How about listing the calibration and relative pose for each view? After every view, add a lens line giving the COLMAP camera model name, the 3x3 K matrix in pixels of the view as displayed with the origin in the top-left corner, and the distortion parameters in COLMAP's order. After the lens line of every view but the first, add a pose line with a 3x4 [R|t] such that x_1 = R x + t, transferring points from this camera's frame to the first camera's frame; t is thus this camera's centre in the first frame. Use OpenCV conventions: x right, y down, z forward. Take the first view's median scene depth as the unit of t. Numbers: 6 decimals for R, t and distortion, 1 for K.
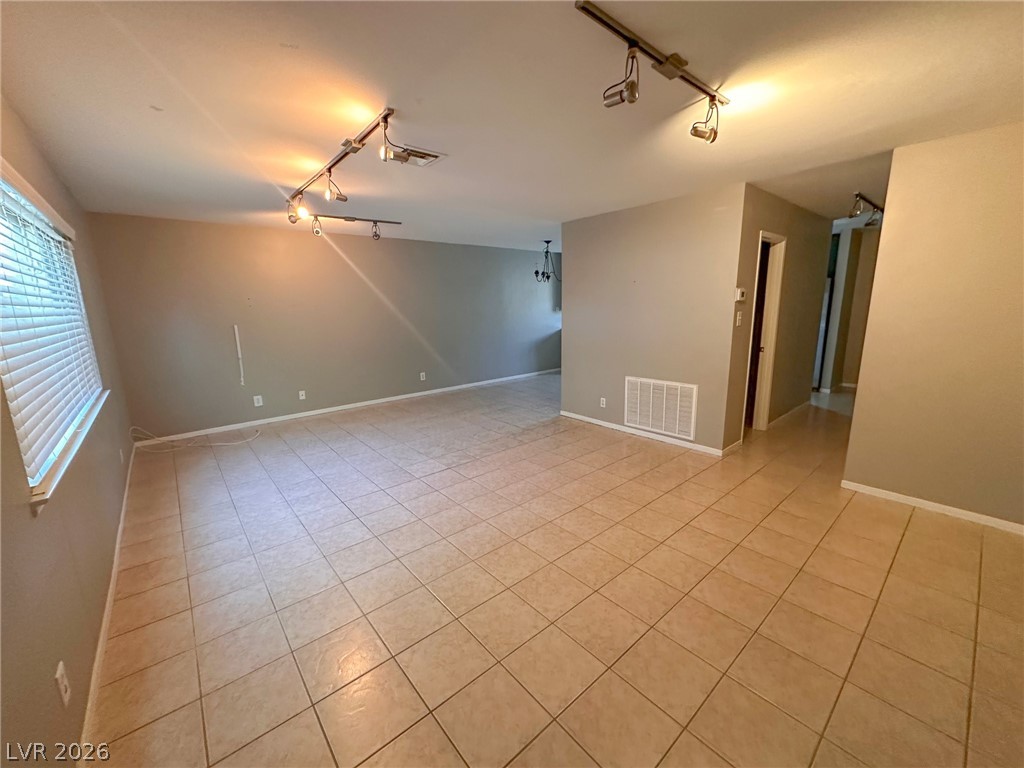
lens RADIAL K [[406.6, 0, 515.3], [0, 406.6, 385.6], [0, 0, 1]] dist [-0.002832, -0.000061]
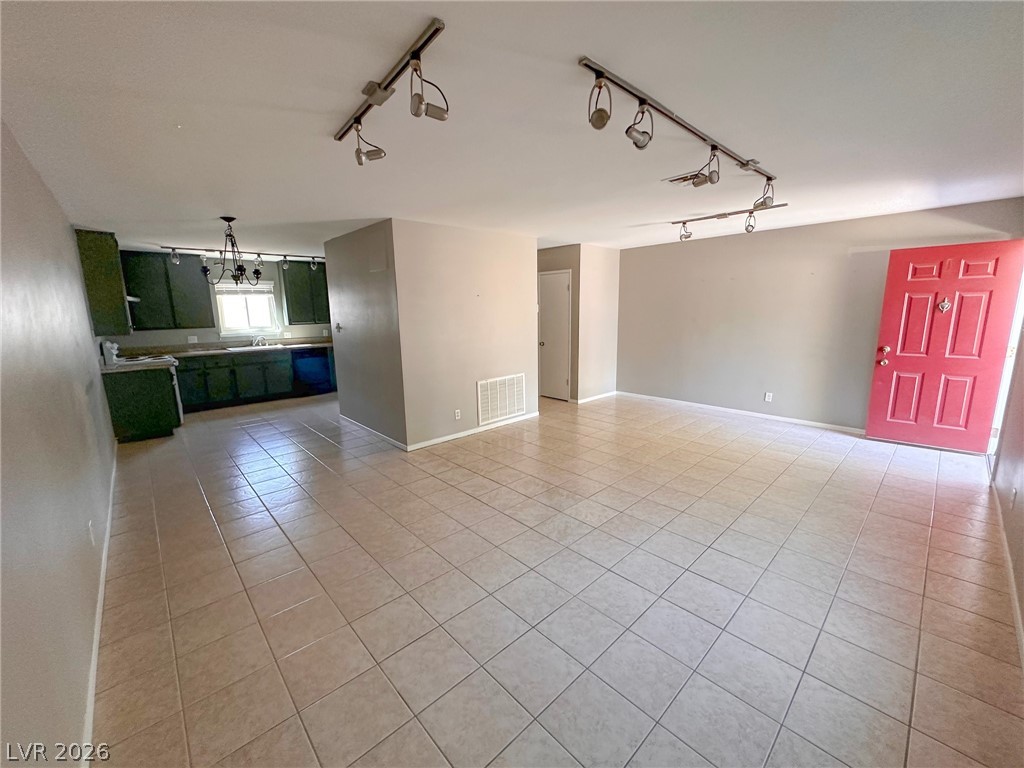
lens RADIAL K [[406.6, 0, 512.8], [0, 406.6, 381.9], [0, 0, 1]] dist [-0.002832, -0.000061]
pose [[-0.037476, -0.156431, 0.986978, -0.856179], [0.219543, 0.962252, 0.160848, -0.186151], [-0.974883, 0.222712, -0.001718, 0.961573]]
